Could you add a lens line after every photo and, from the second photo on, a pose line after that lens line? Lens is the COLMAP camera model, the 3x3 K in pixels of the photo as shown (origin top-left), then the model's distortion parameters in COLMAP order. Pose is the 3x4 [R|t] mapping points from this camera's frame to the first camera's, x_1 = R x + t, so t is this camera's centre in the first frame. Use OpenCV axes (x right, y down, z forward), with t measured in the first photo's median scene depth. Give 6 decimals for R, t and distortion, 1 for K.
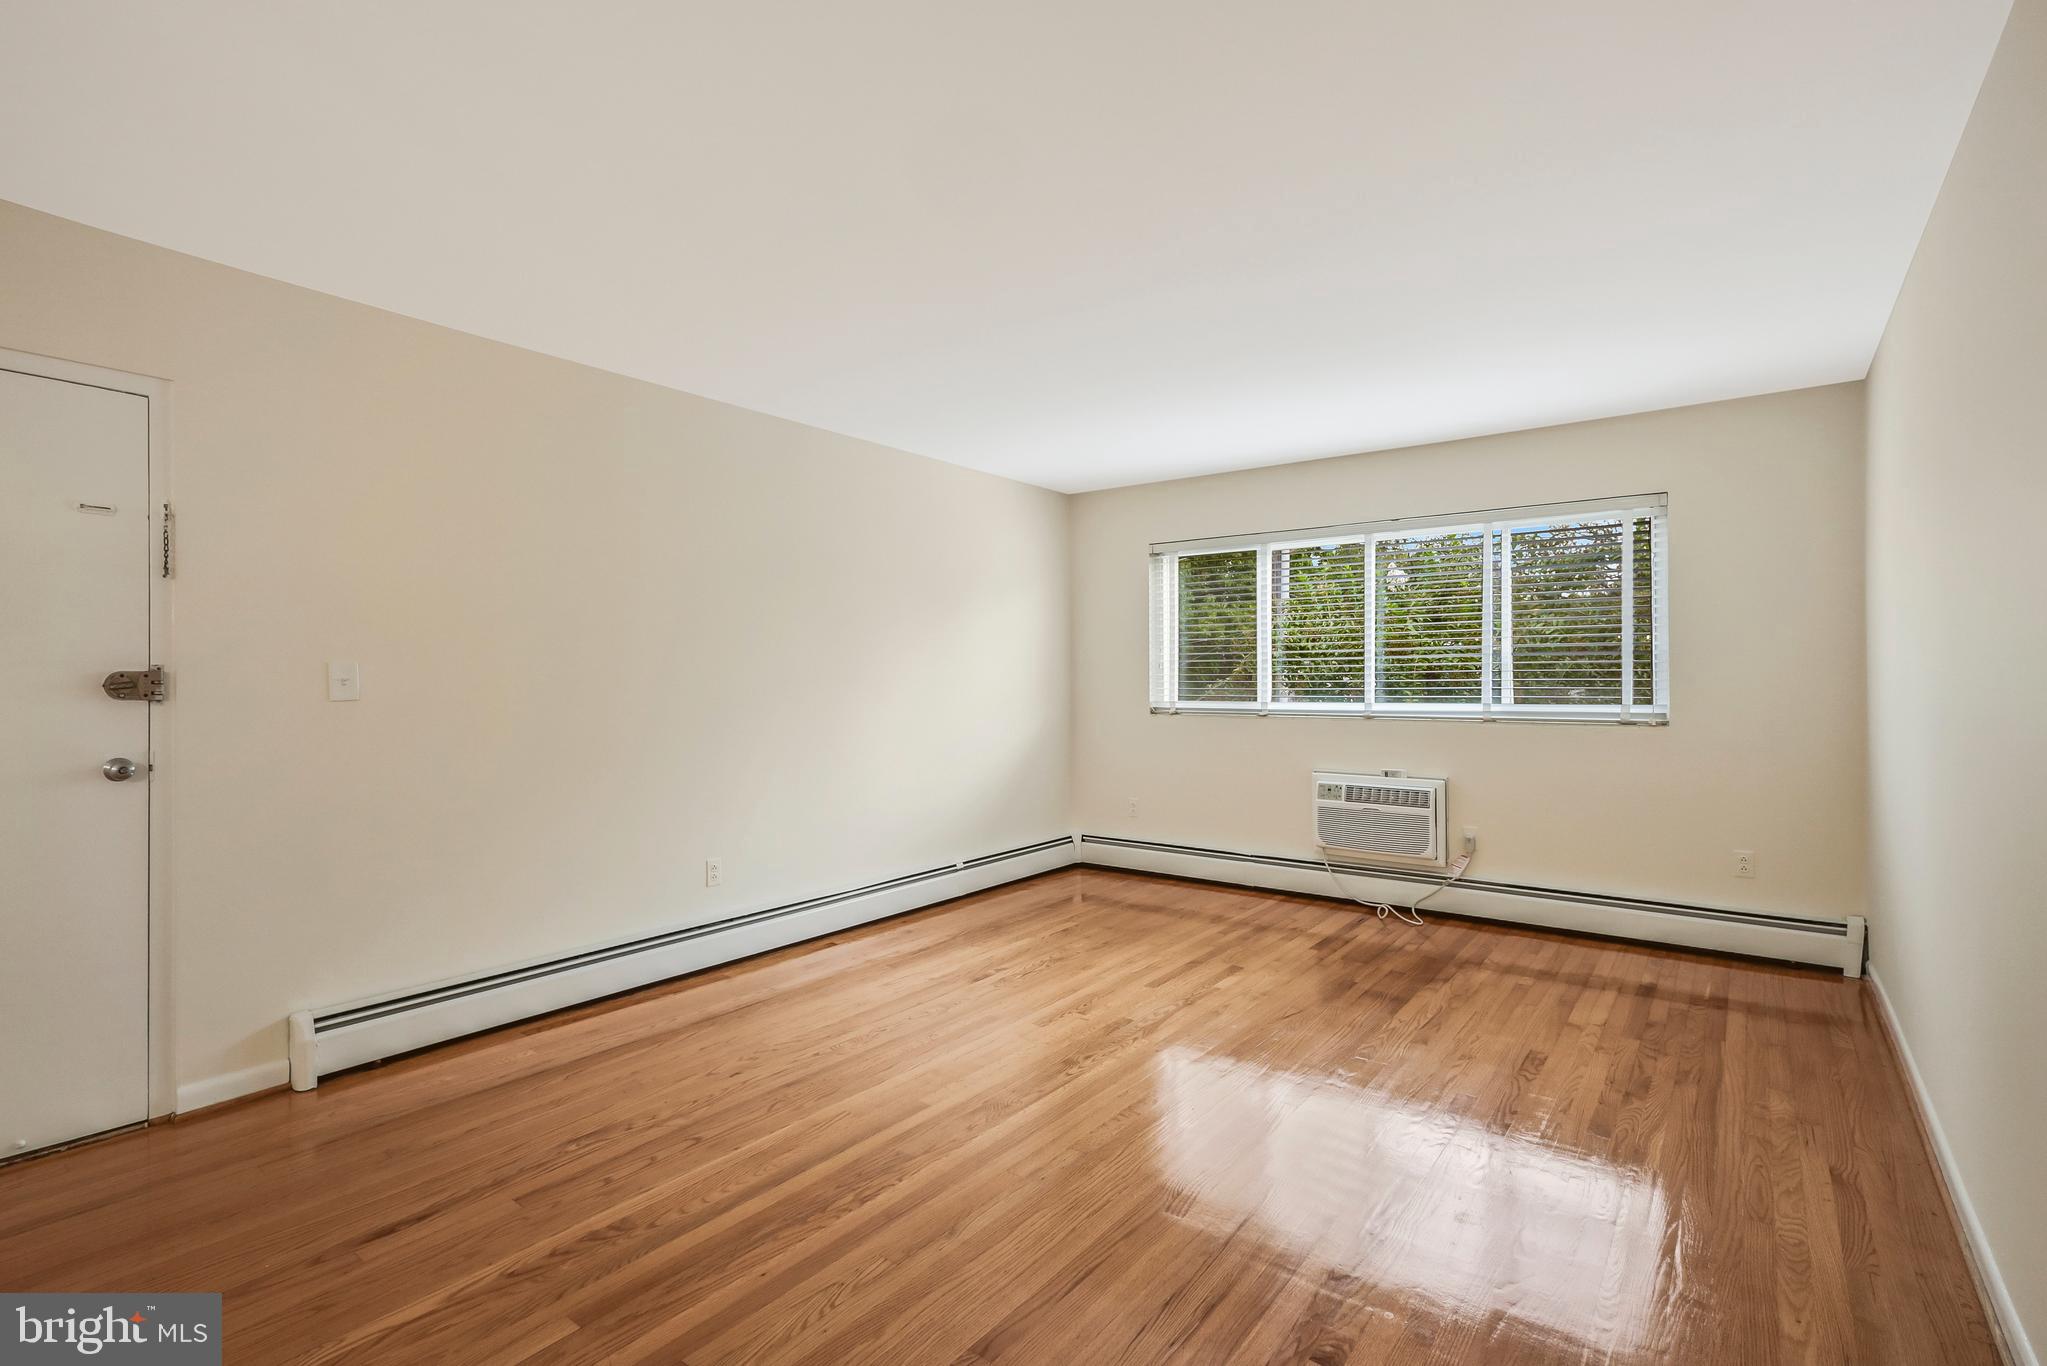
lens RADIAL K [[957.8, 0, 1028.9], [0, 957.8, 669.1], [0, 0, 1]] dist [0.003499, 0.000789]
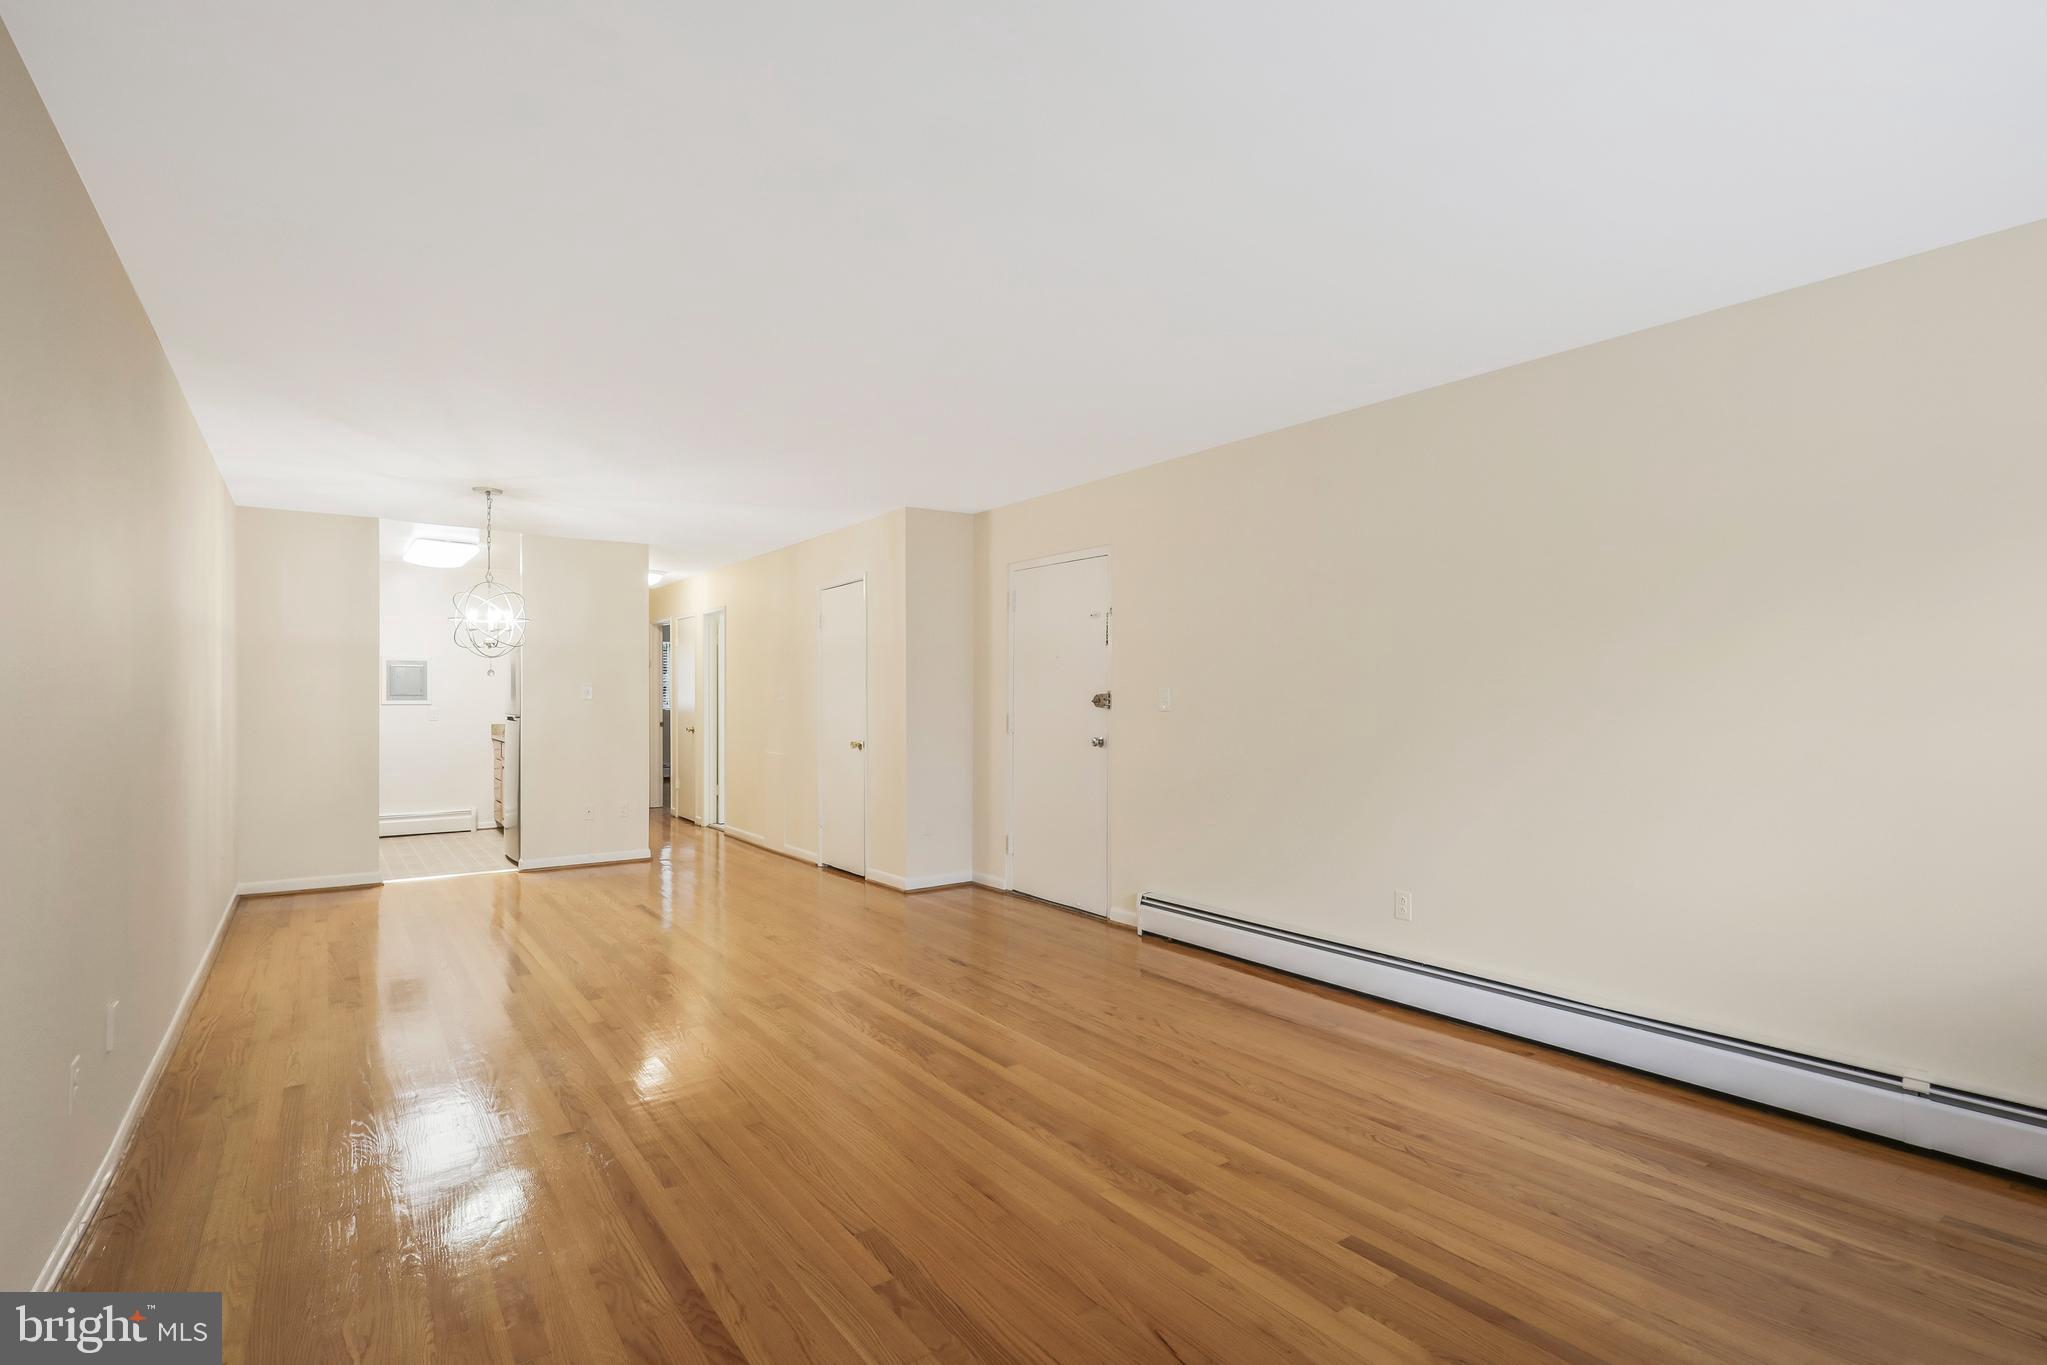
lens RADIAL K [[957.8, 0, 1020.9], [0, 957.8, 678.9], [0, 0, 1]] dist [0.003499, 0.000789]
pose [[-0.295069, -0.013403, -0.955382, 0.586116], [0.015324, 0.999707, -0.018757, 0.002282], [0.955353, -0.020175, -0.294777, 0.790234]]
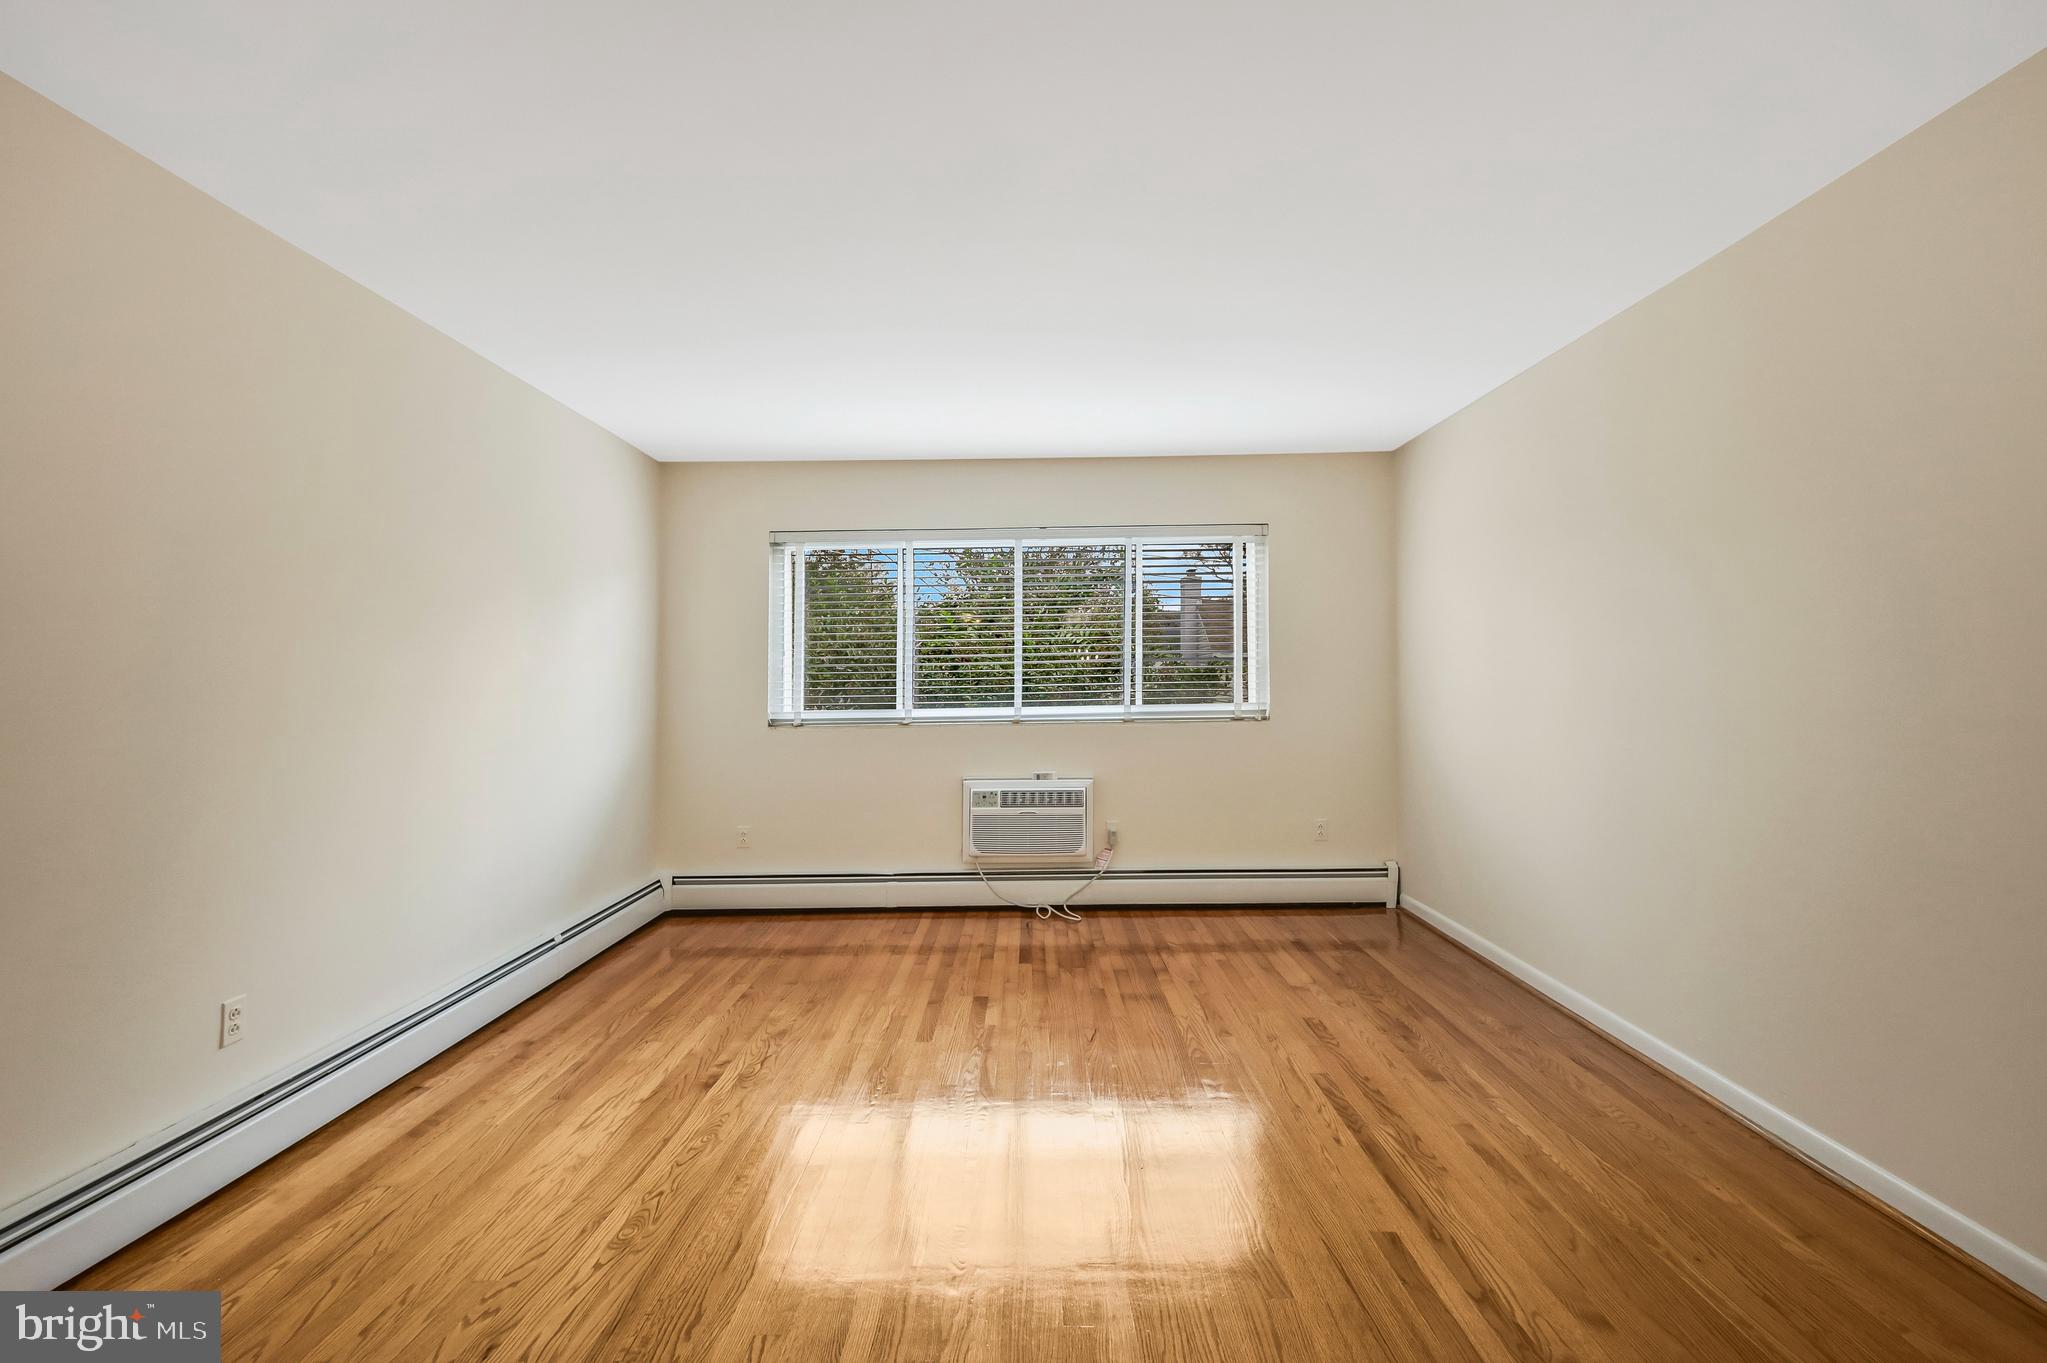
lens RADIAL K [[957.8, 0, 1038.5], [0, 957.8, 666.7], [0, 0, 1]] dist [0.003499, 0.000789]
pose [[0.800211, 0.002923, 0.599712, -0.244639], [0.005047, 0.999920, -0.011609, 0.004940], [-0.599697, 0.012317, 0.800132, 0.196196]]
